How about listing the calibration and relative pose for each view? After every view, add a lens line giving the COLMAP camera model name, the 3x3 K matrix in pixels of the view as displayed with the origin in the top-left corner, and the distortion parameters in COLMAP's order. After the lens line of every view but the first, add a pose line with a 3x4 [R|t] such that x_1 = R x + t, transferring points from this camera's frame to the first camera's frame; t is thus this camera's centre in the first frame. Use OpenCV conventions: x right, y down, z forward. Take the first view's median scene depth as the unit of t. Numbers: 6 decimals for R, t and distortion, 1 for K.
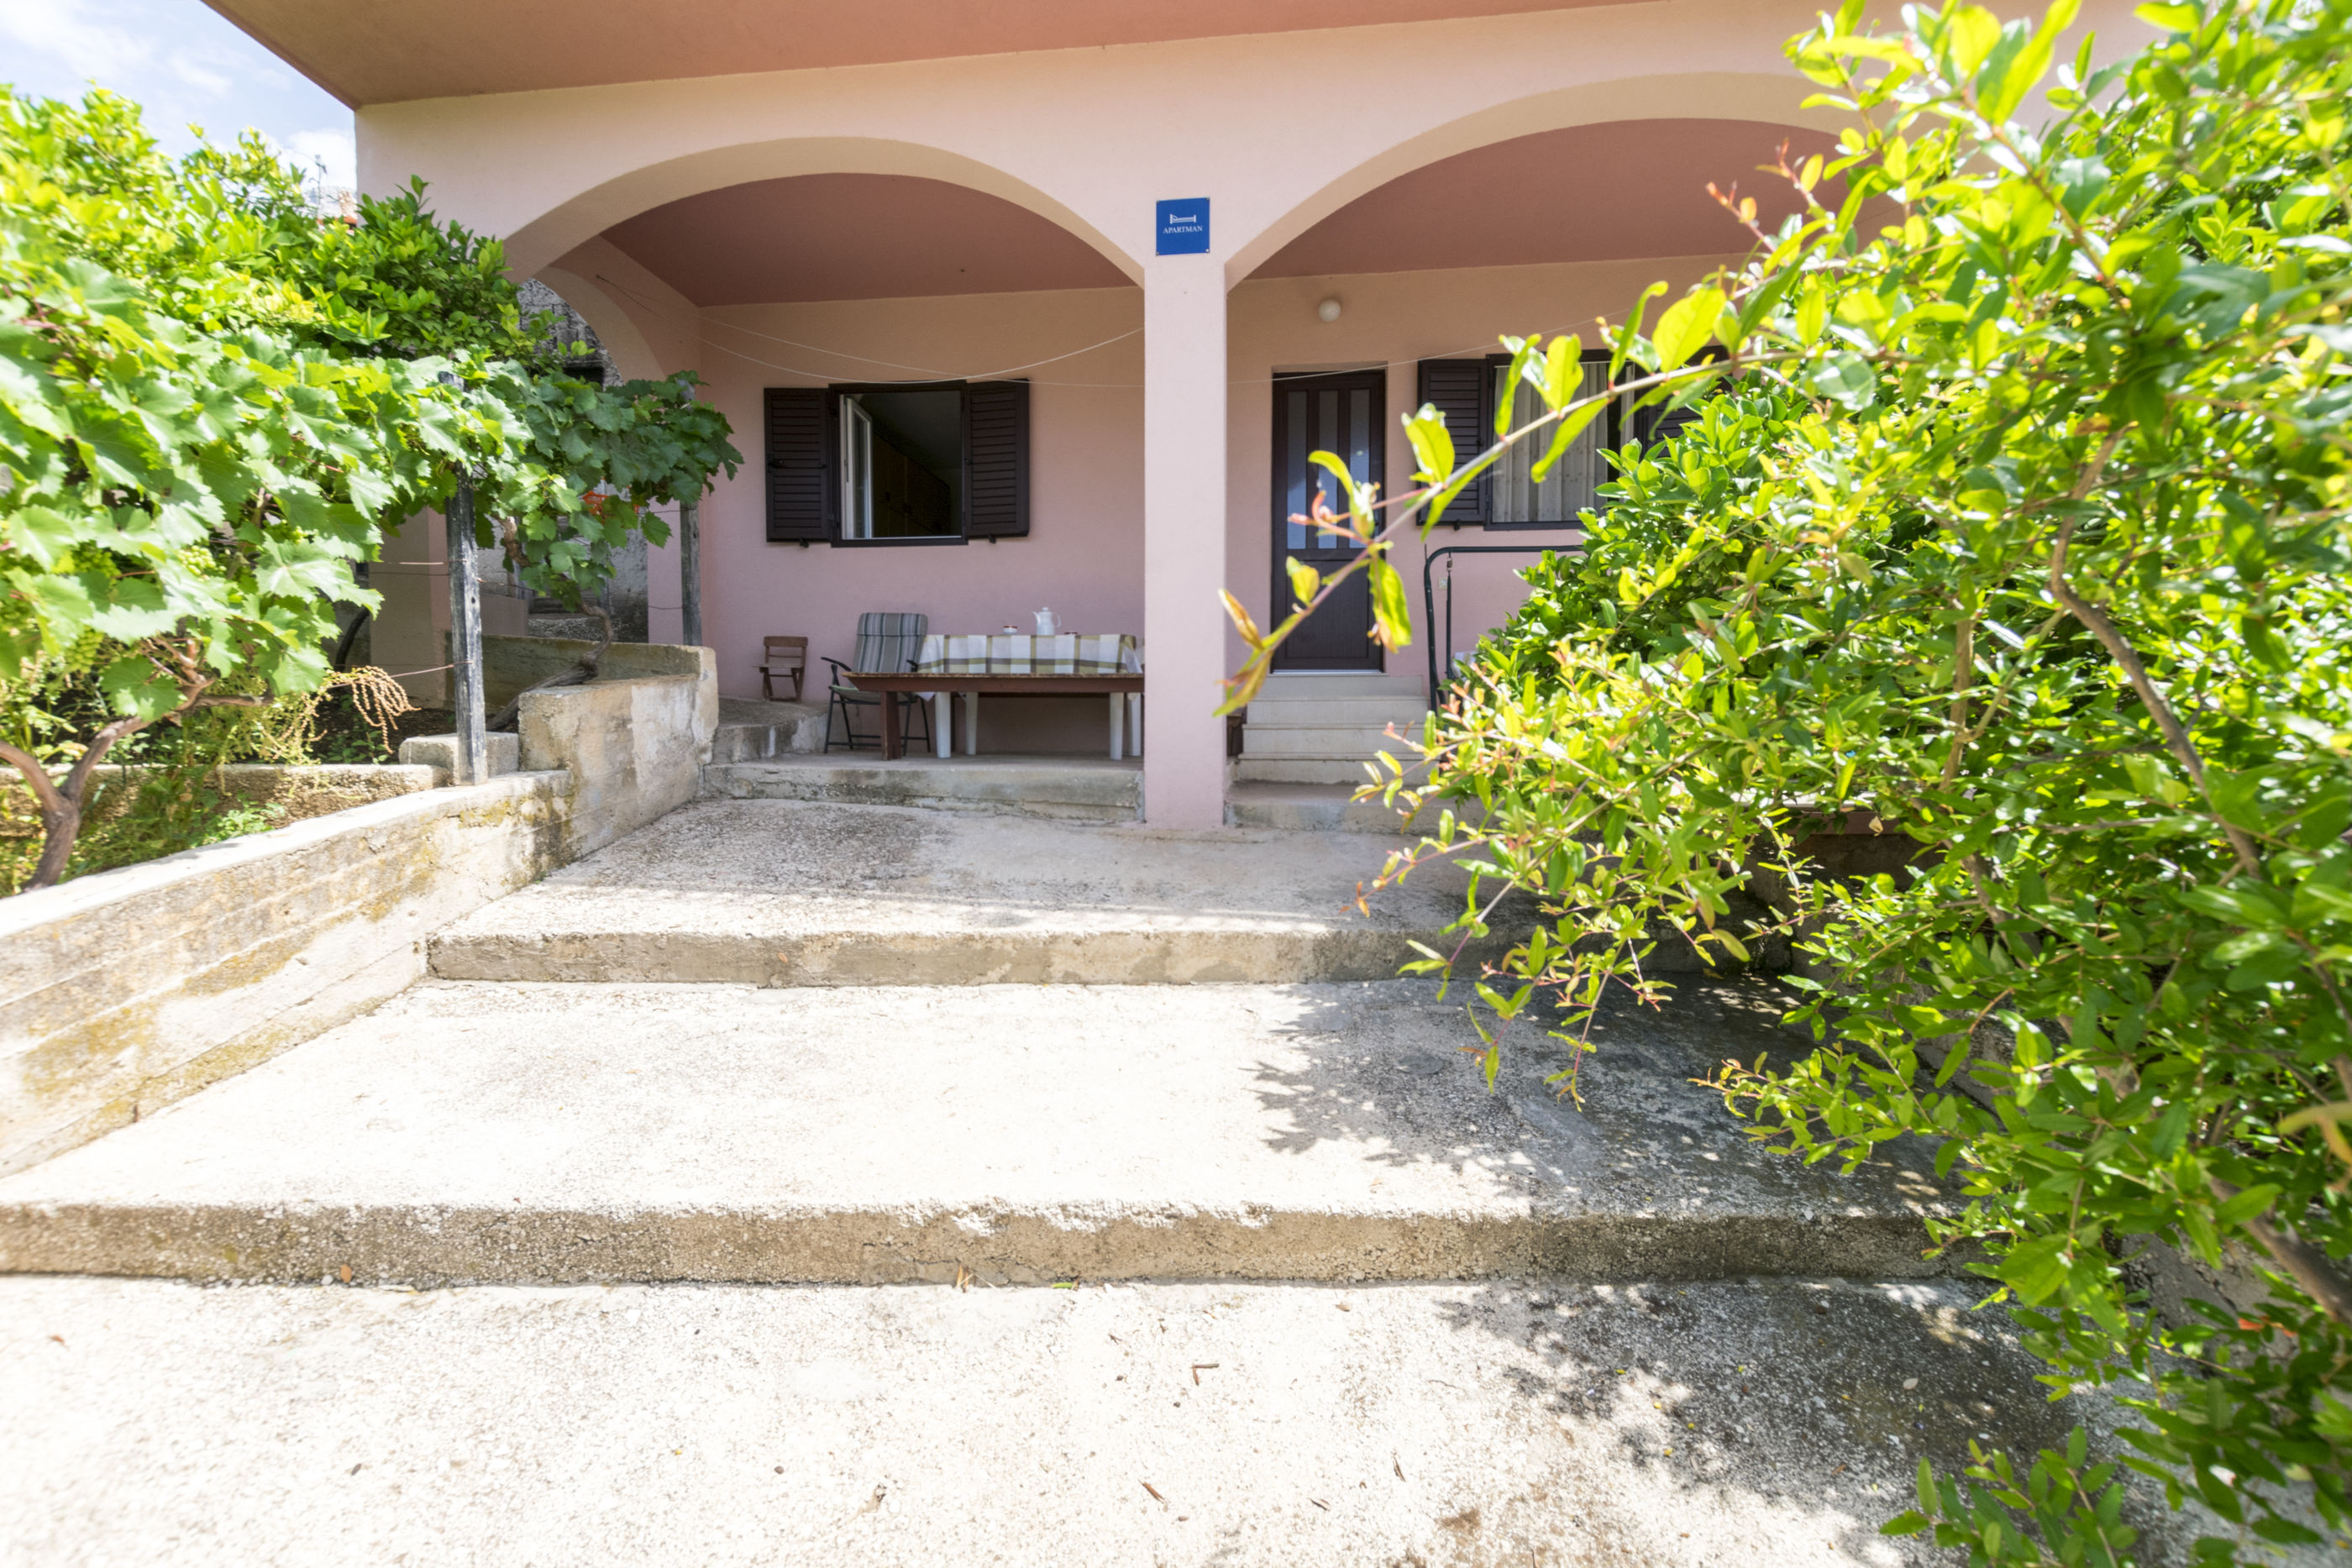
lens RADIAL K [[1019.5, 0, 1176.2], [0, 1019.5, 777.5], [0, 0, 1]] dist [-0.000024, 0.000031]
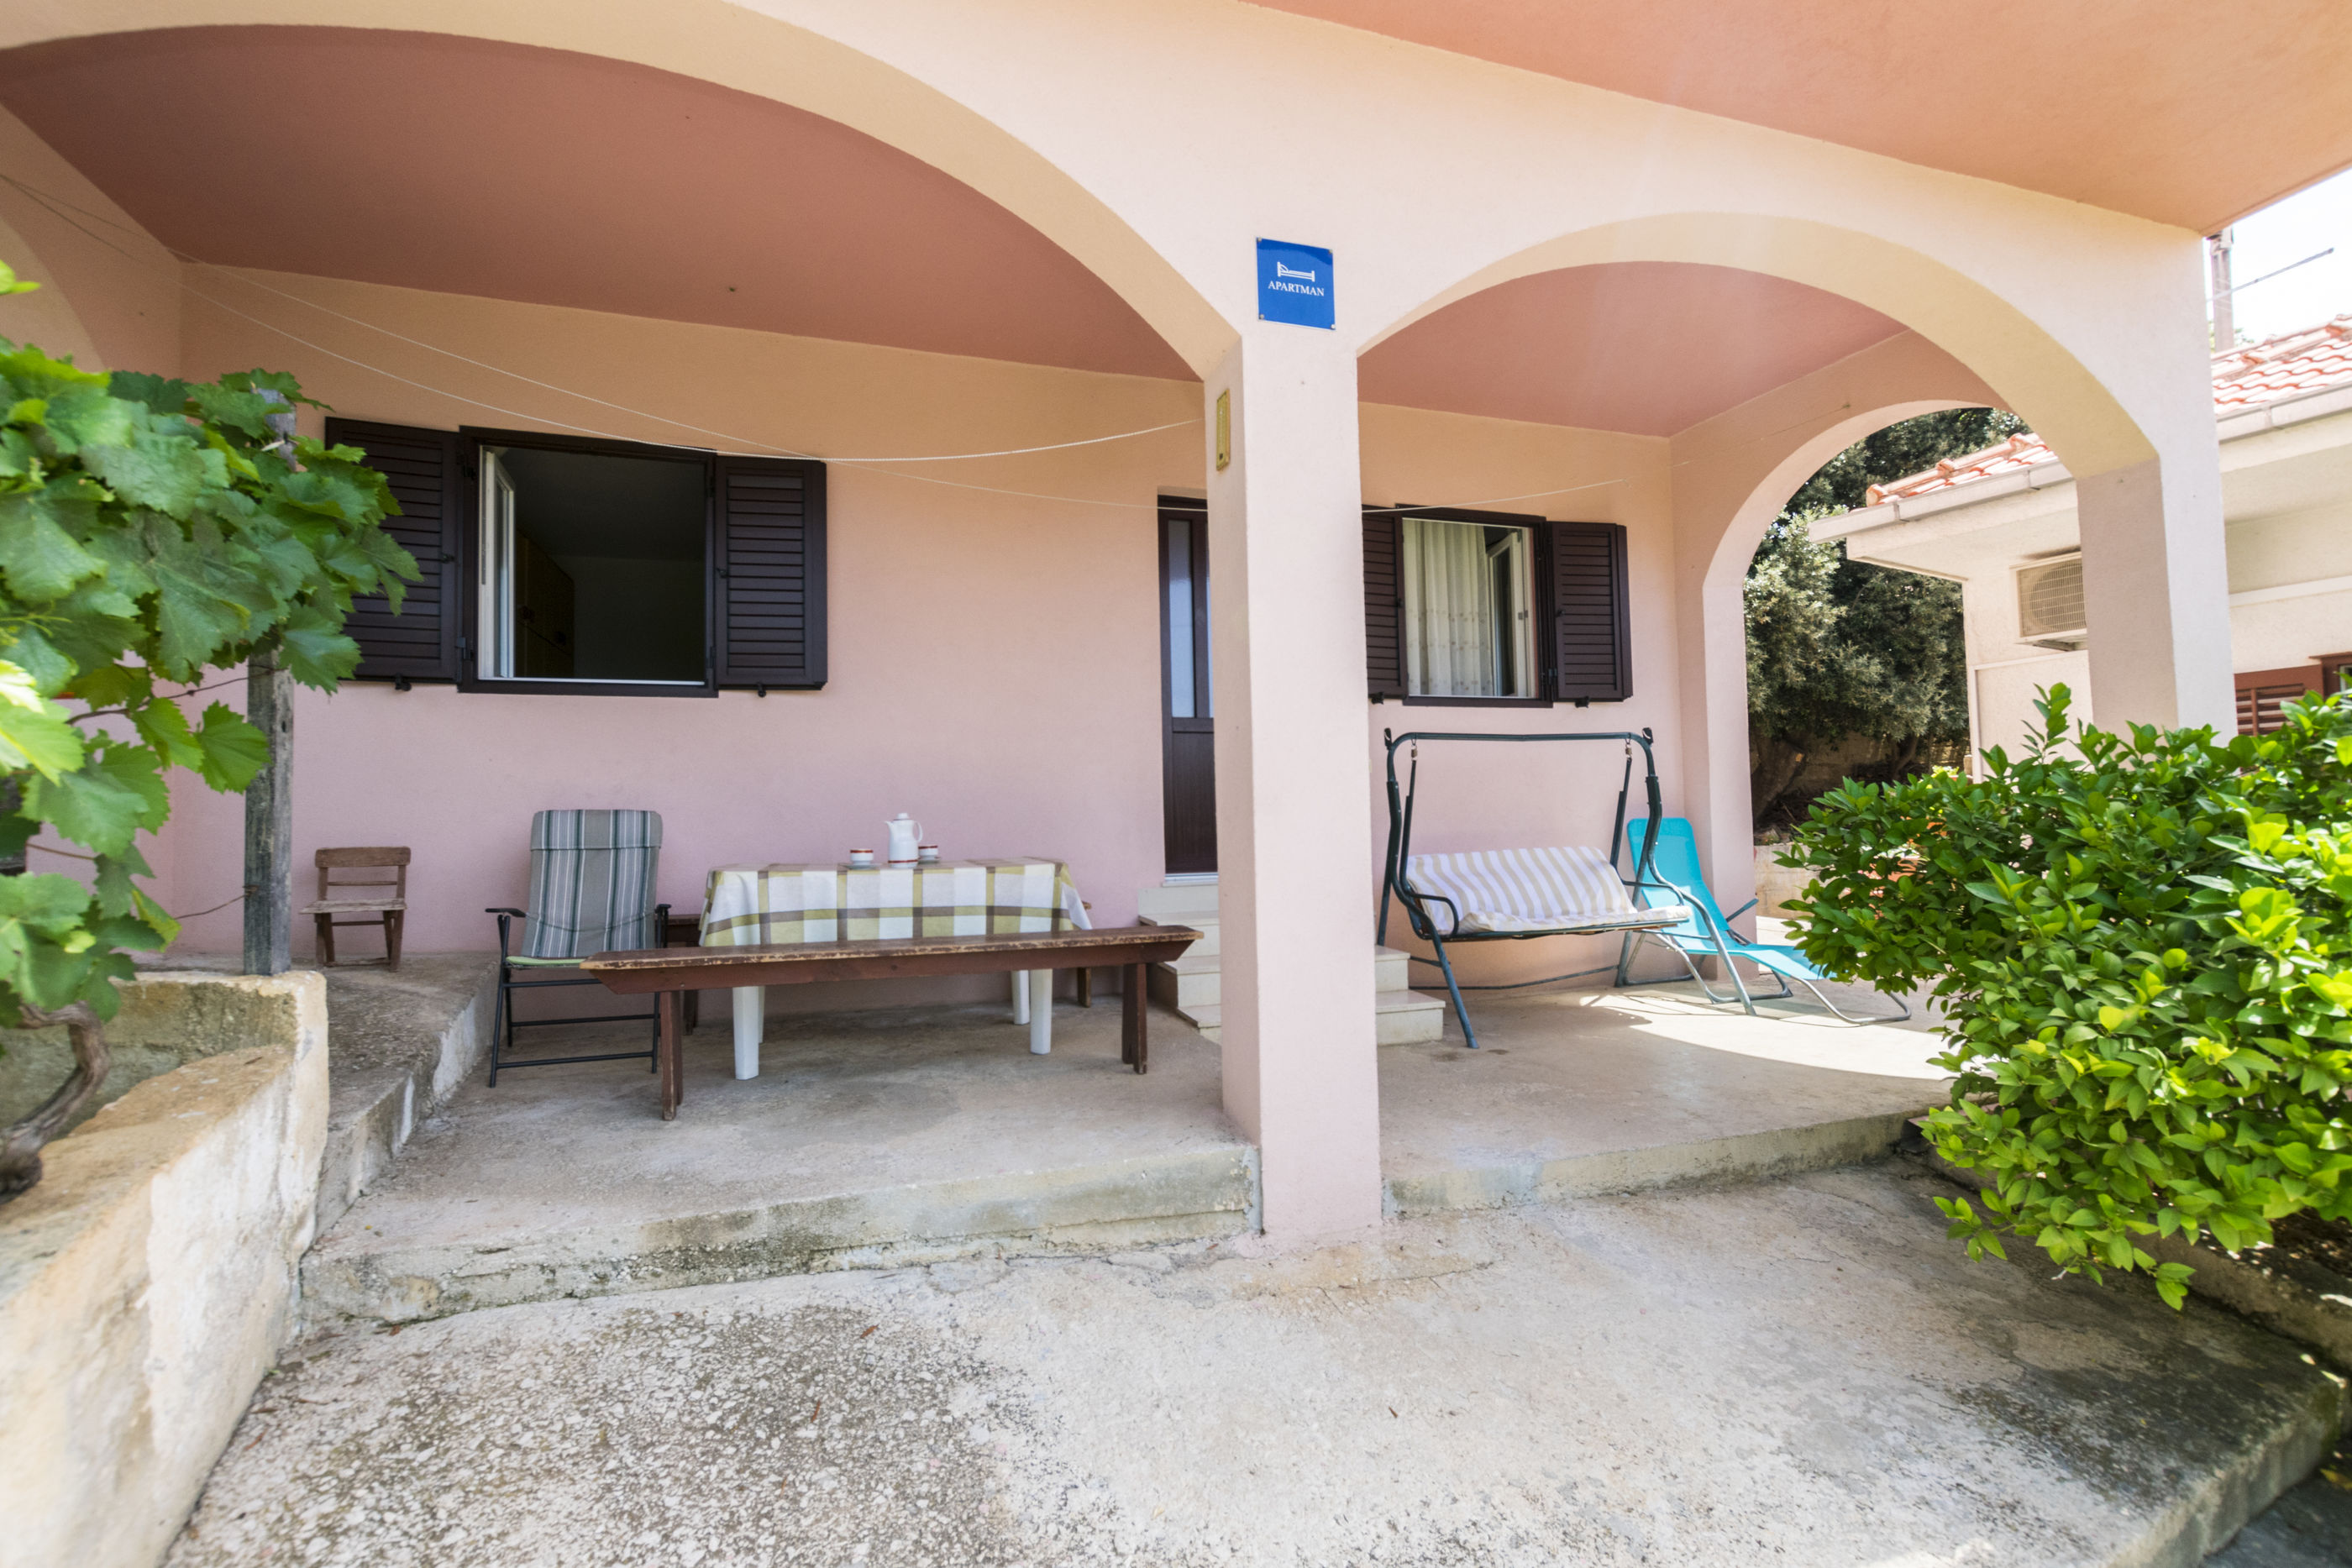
lens RADIAL K [[1019.5, 0, 1176.2], [0, 1019.5, 777.5], [0, 0, 1]] dist [-0.000024, 0.000031]
pose [[0.908651, -0.002009, 0.417553, -0.255995], [0.040473, 0.995704, -0.083283, -0.136829], [-0.415591, 0.092574, 0.904828, 0.365367]]
